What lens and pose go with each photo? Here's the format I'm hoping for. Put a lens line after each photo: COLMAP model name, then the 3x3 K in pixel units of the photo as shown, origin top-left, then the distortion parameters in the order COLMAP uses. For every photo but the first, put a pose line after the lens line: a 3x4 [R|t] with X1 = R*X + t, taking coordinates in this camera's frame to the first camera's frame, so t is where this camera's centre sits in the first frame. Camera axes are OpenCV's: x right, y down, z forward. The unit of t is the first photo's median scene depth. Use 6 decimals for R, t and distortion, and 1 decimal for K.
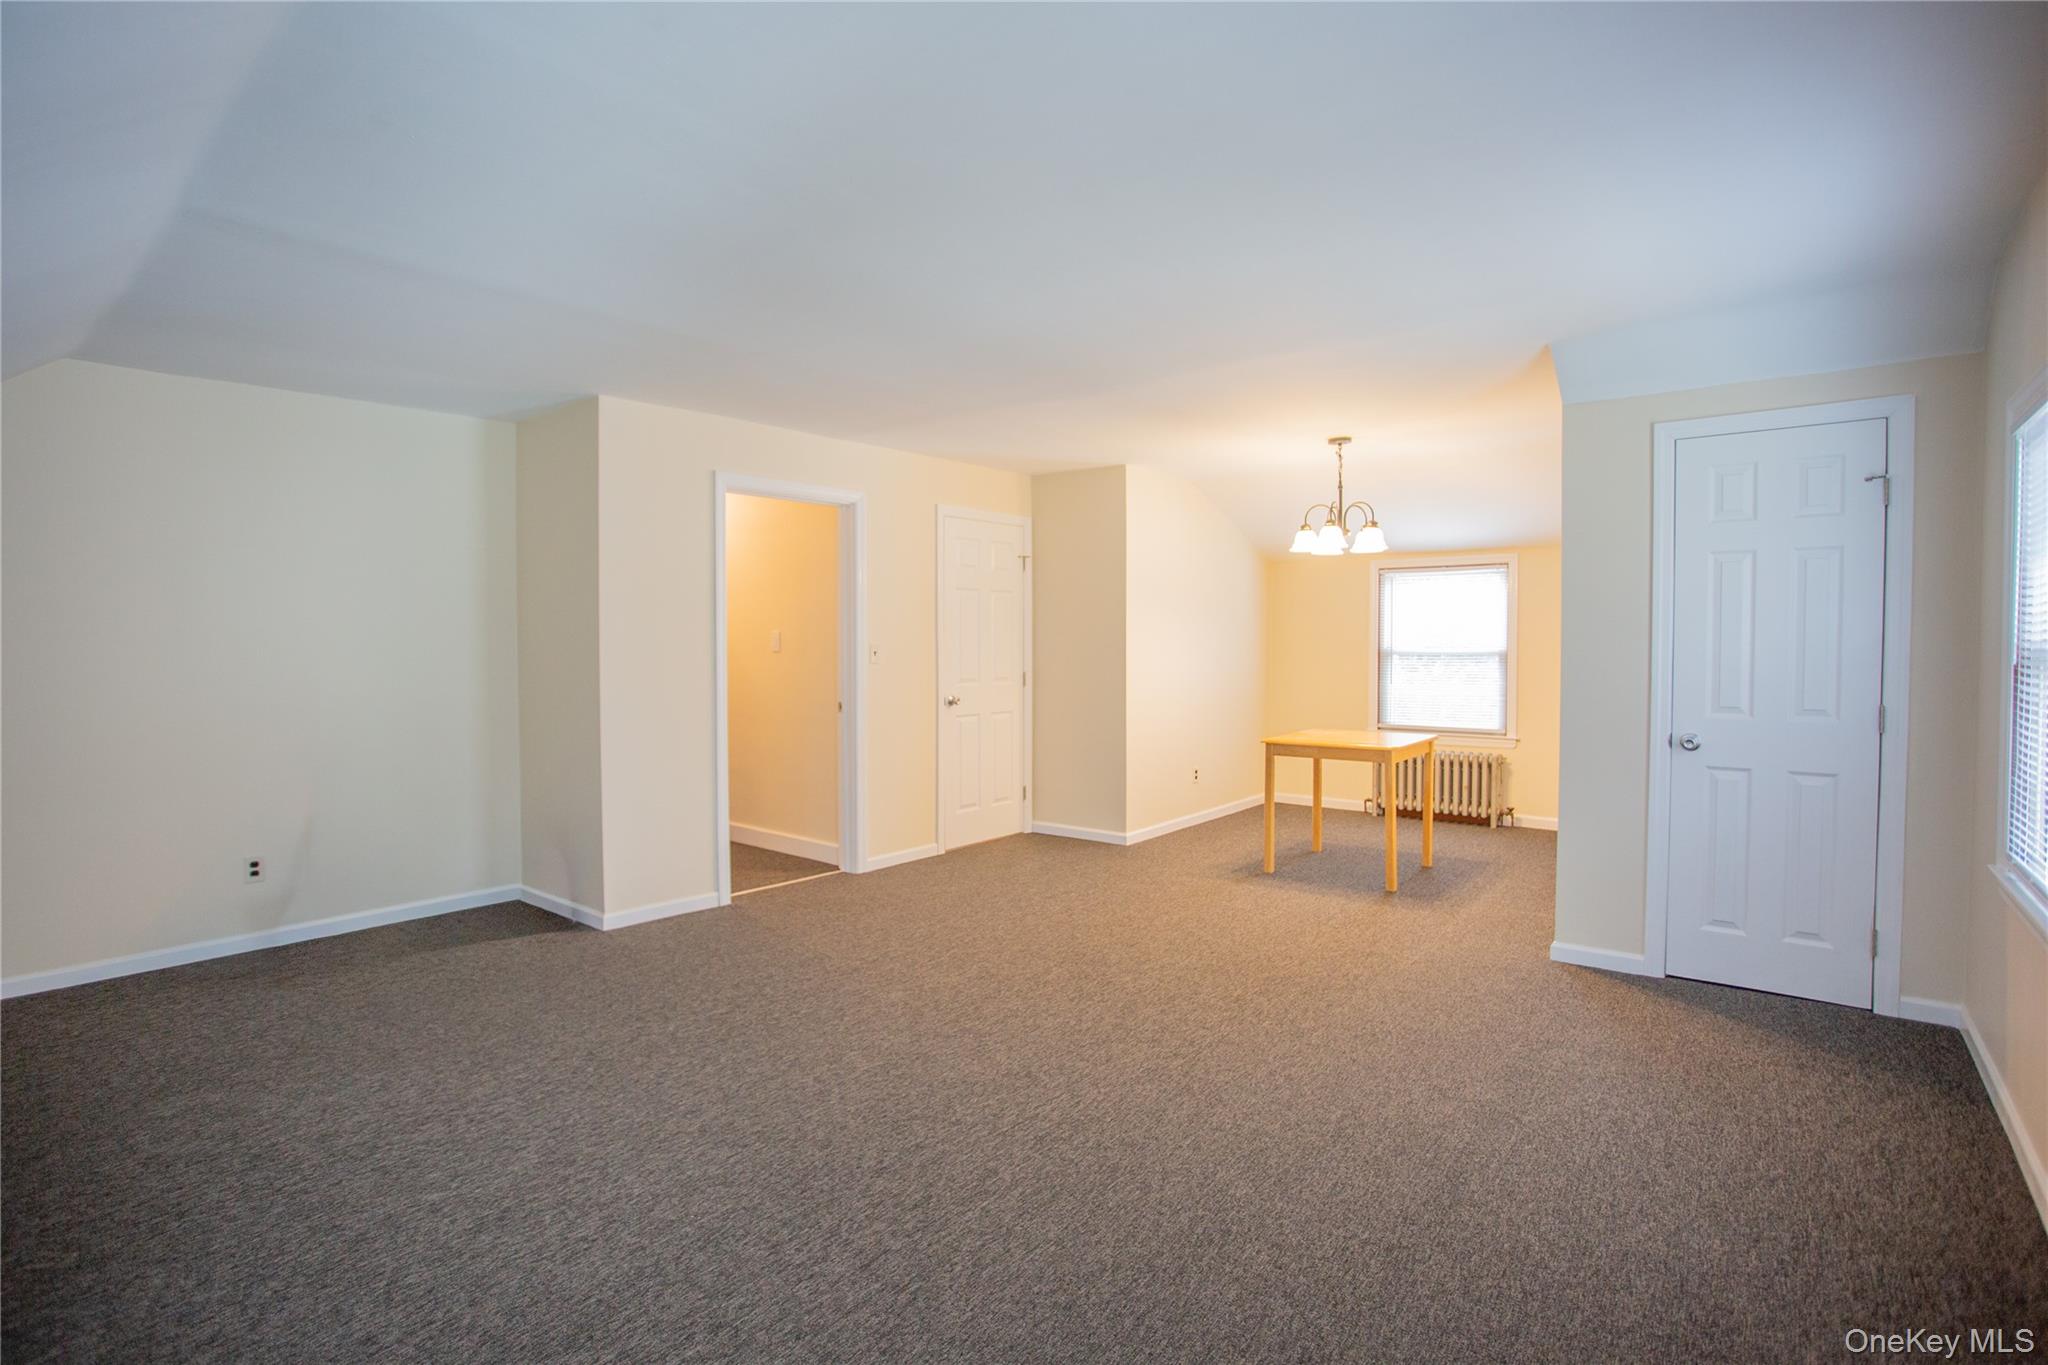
lens RADIAL K [[990.9, 0, 1021.8], [0, 990.9, 670.4], [0, 0, 1]] dist [-0.075446, 0.031178]
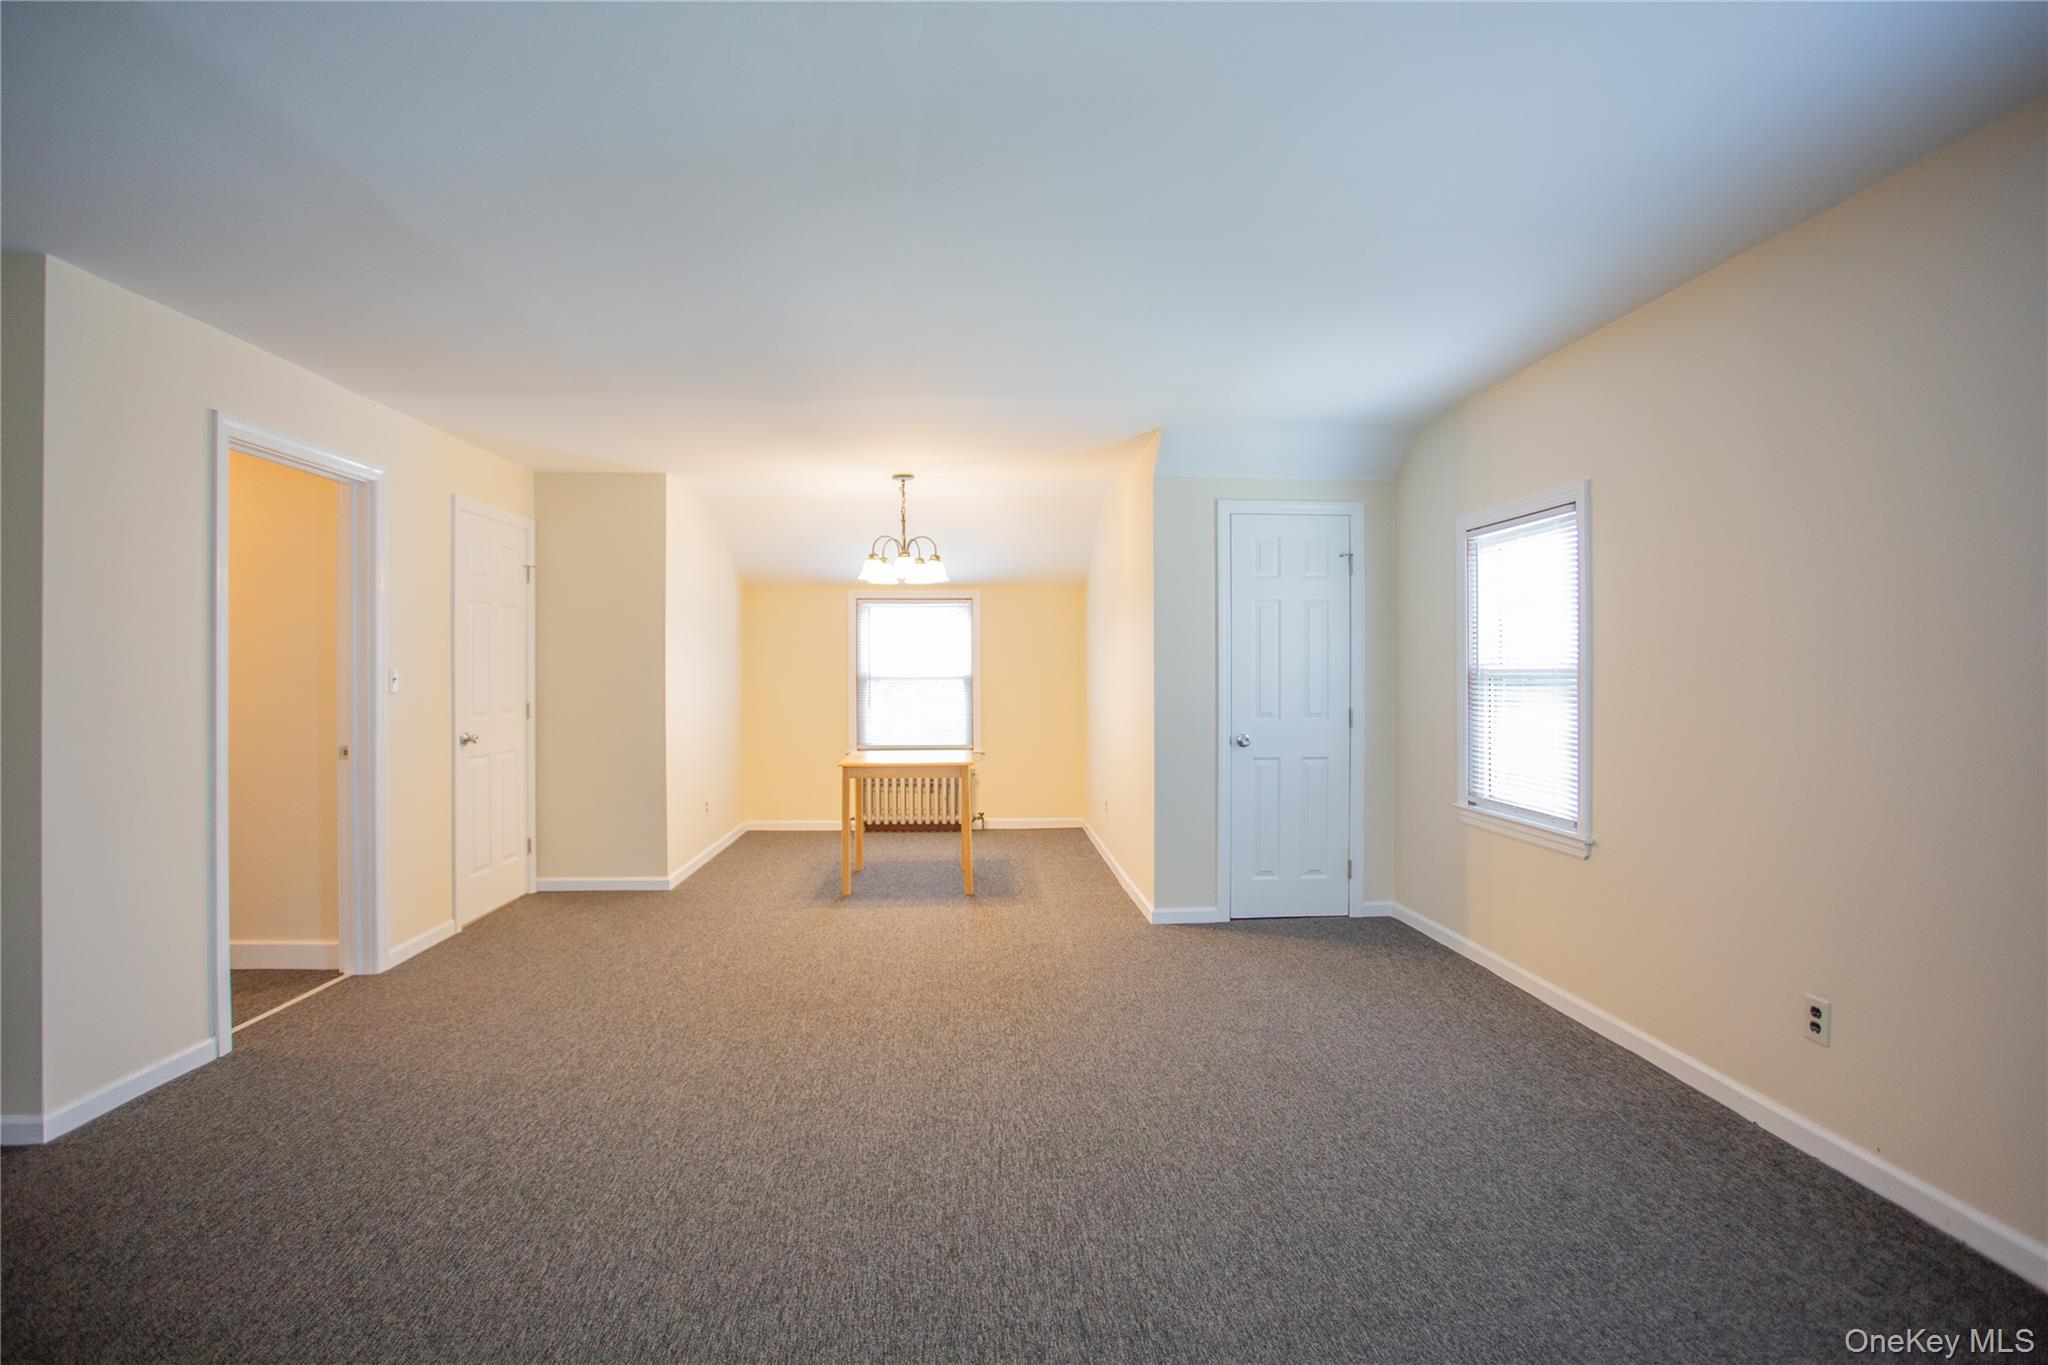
lens RADIAL K [[993.9, 0, 1020.9], [0, 993.9, 674.0], [0, 0, 1]] dist [-0.080874, 0.039024]
pose [[0.737482, -0.001600, 0.675365, -0.347825], [0.019186, 0.999643, -0.018583, 0.001367], [-0.675094, 0.026662, 0.737250, 0.144883]]
